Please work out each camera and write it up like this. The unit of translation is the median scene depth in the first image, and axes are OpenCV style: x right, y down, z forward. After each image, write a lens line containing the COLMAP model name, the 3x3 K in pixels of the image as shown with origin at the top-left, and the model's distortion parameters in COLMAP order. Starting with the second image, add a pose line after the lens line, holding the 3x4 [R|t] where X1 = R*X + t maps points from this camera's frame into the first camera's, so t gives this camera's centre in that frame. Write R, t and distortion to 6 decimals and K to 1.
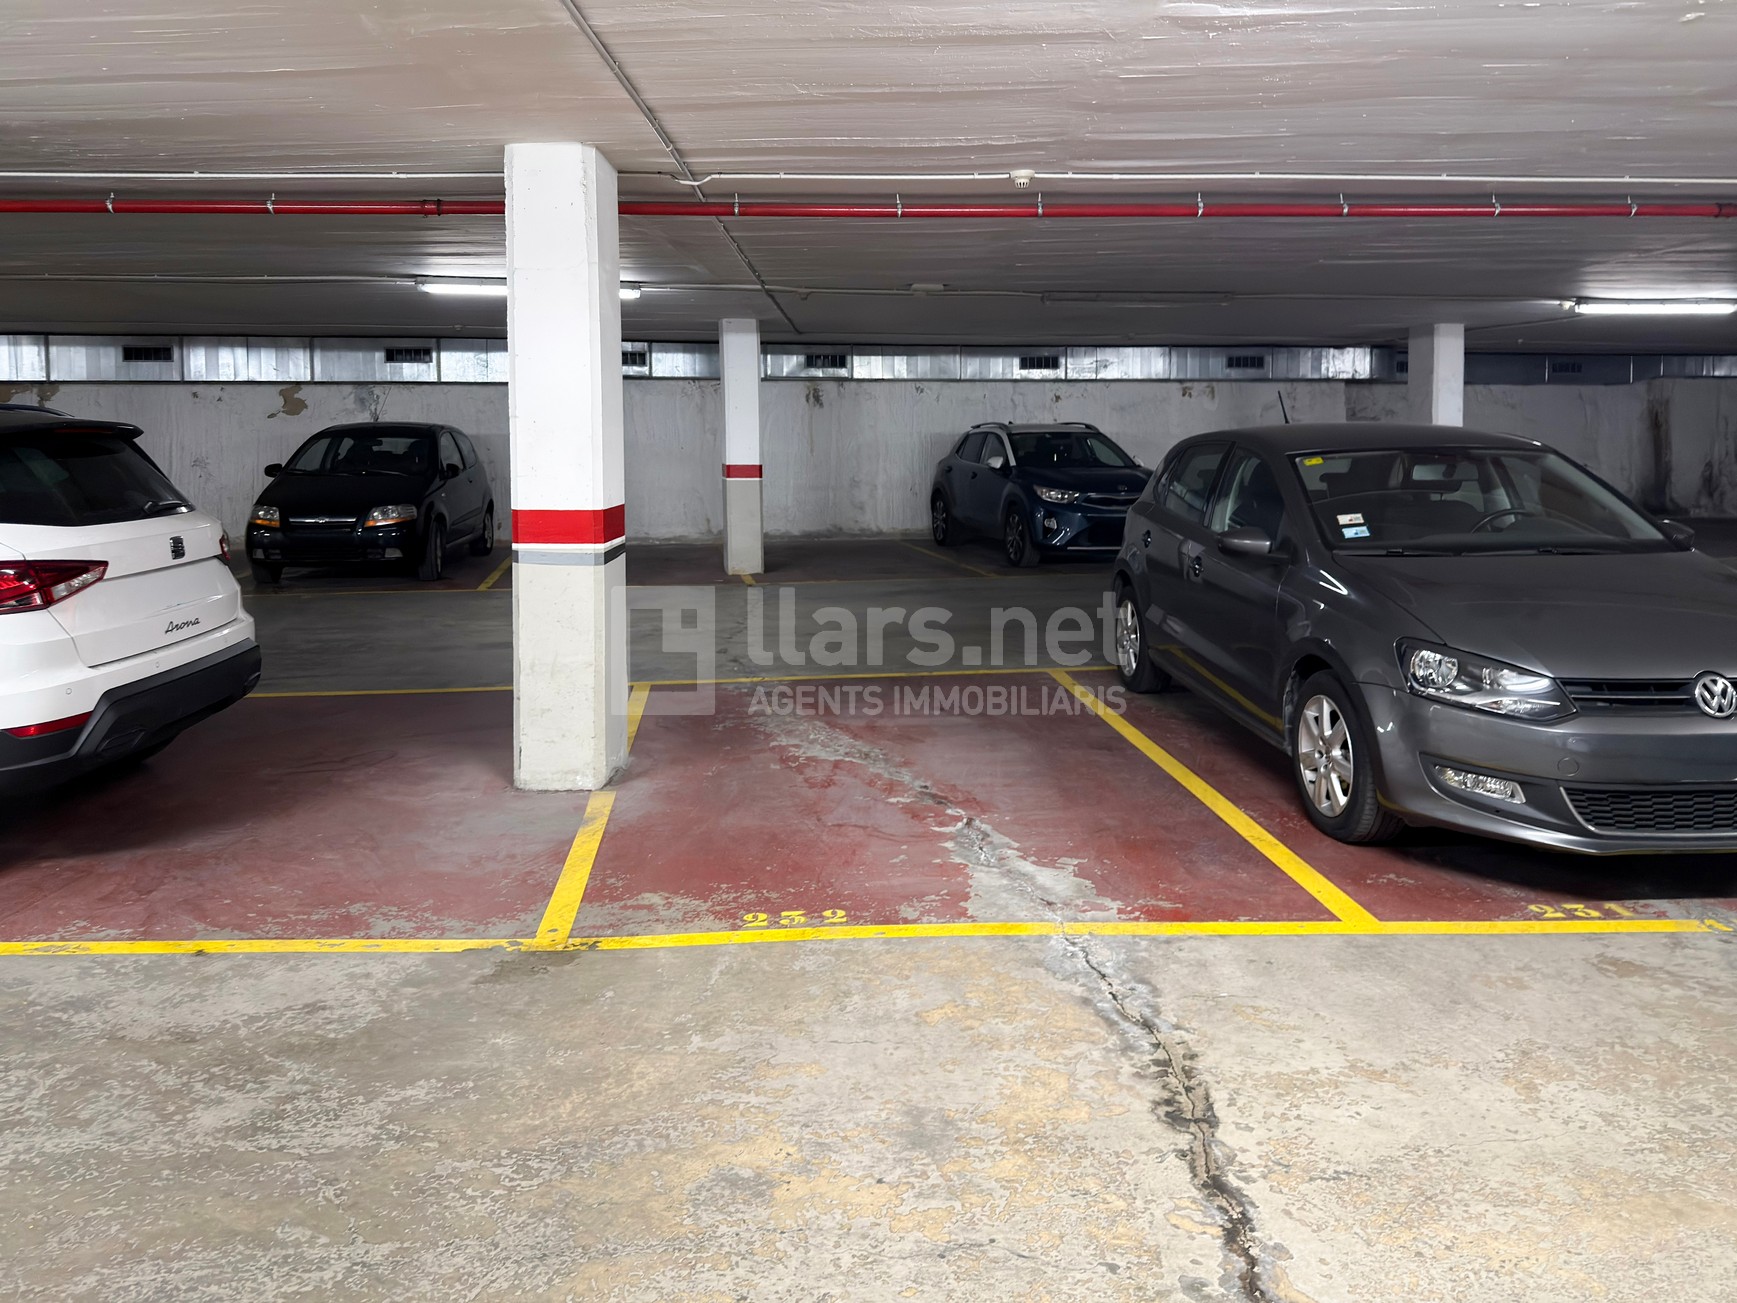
lens RADIAL K [[1183.5, 0, 839.0], [0, 1183.5, 590.3], [0, 0, 1]] dist [0.137633, -0.193437]
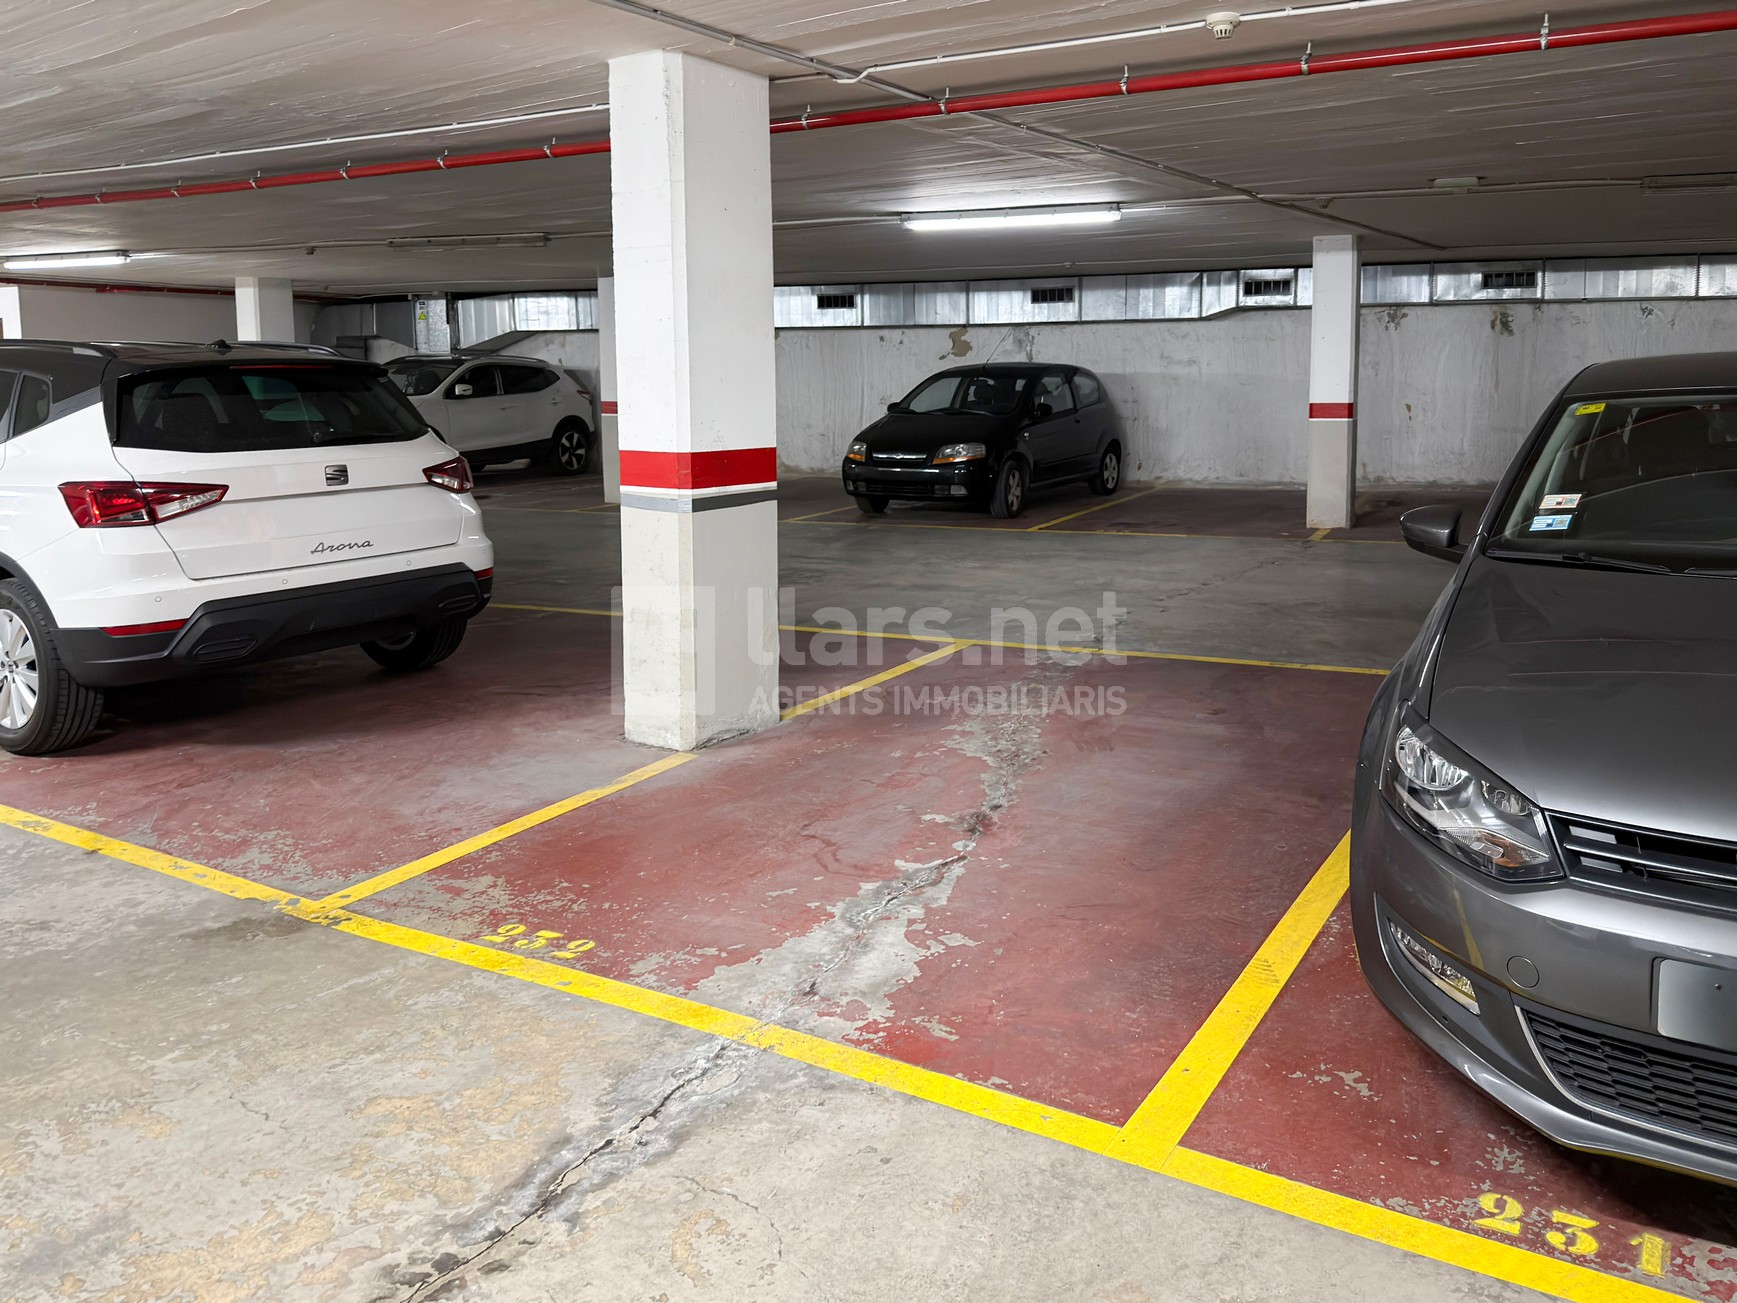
lens RADIAL K [[1215.0, 0, 903.3], [0, 1215.0, 591.8], [0, 0, 1]] dist [0.023372, -0.026808]
pose [[0.873710, 0.080367, -0.479762, 0.608475], [-0.056680, 0.996359, 0.063684, -0.044342], [0.483134, -0.028448, 0.875084, 0.389030]]
